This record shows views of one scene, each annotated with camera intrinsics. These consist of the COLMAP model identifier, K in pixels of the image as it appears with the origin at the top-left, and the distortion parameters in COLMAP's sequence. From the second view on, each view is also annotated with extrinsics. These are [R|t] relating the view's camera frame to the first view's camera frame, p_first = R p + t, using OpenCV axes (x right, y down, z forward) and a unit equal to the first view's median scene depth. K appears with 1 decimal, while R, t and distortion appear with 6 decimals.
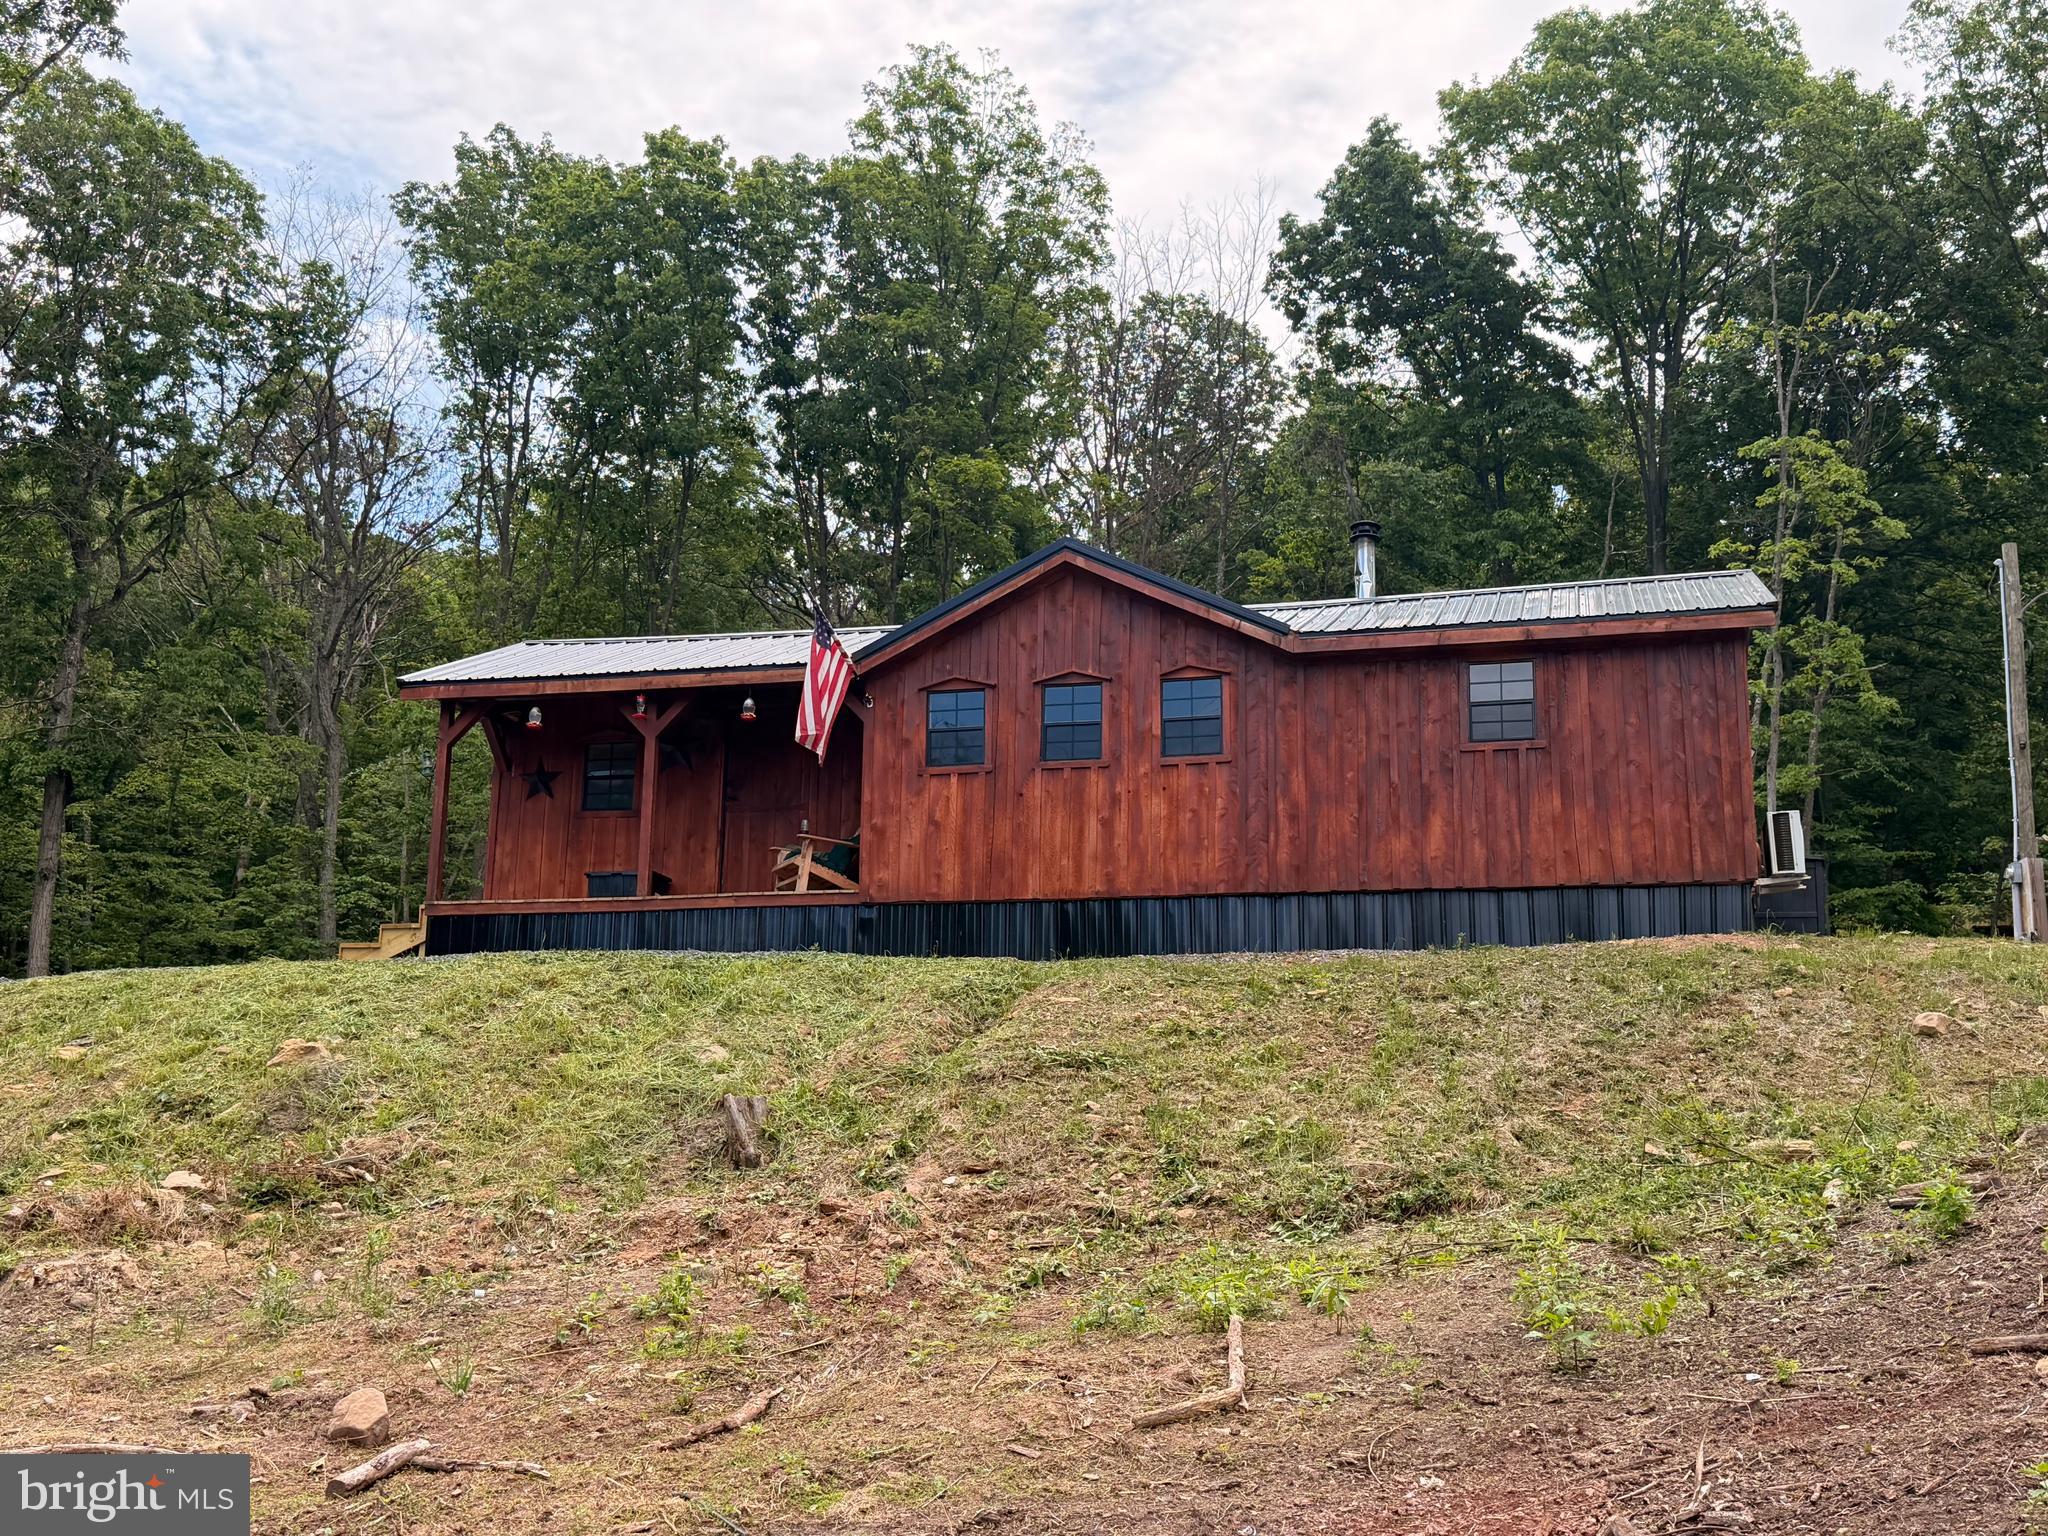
lens RADIAL K [[2023.3, 0, 1024.2], [0, 2023.3, 809.2], [0, 0, 1]] dist [0.062164, -0.012662]
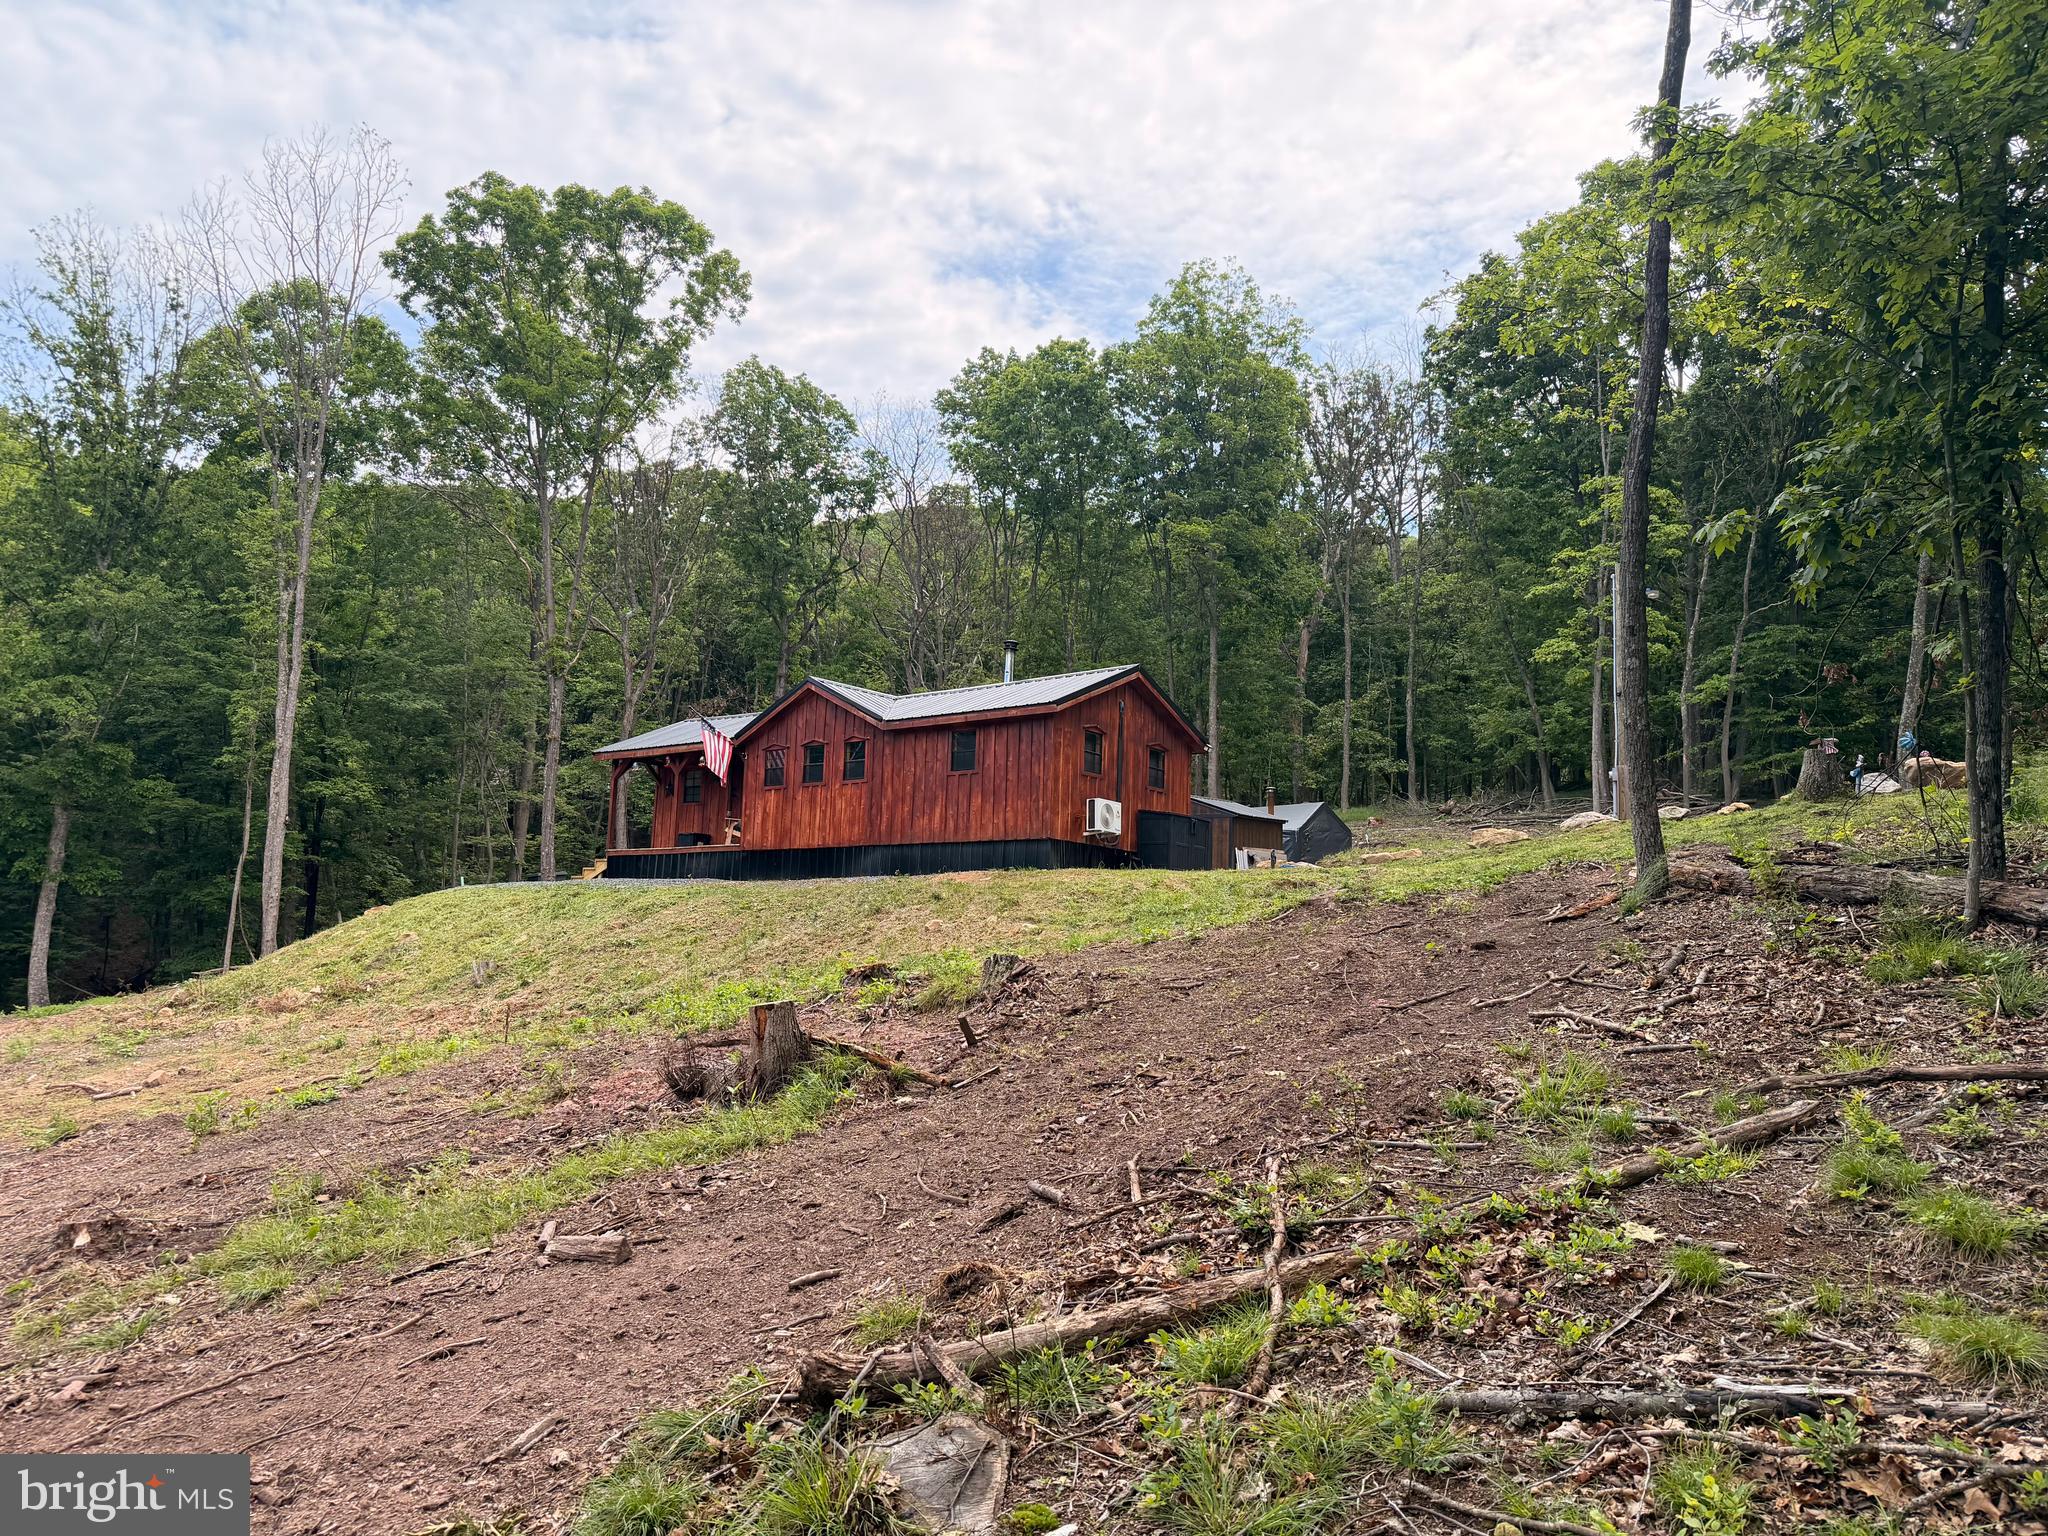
lens RADIAL K [[1437.2, 0, 1043.1], [0, 1437.2, 757.0], [0, 0, 1]] dist [0.083413, -0.102456]
pose [[0.898028, -0.036892, -0.438389, 0.877973], [0.056651, 0.997879, 0.032072, -0.083379], [0.436276, -0.053637, 0.898213, -0.234966]]
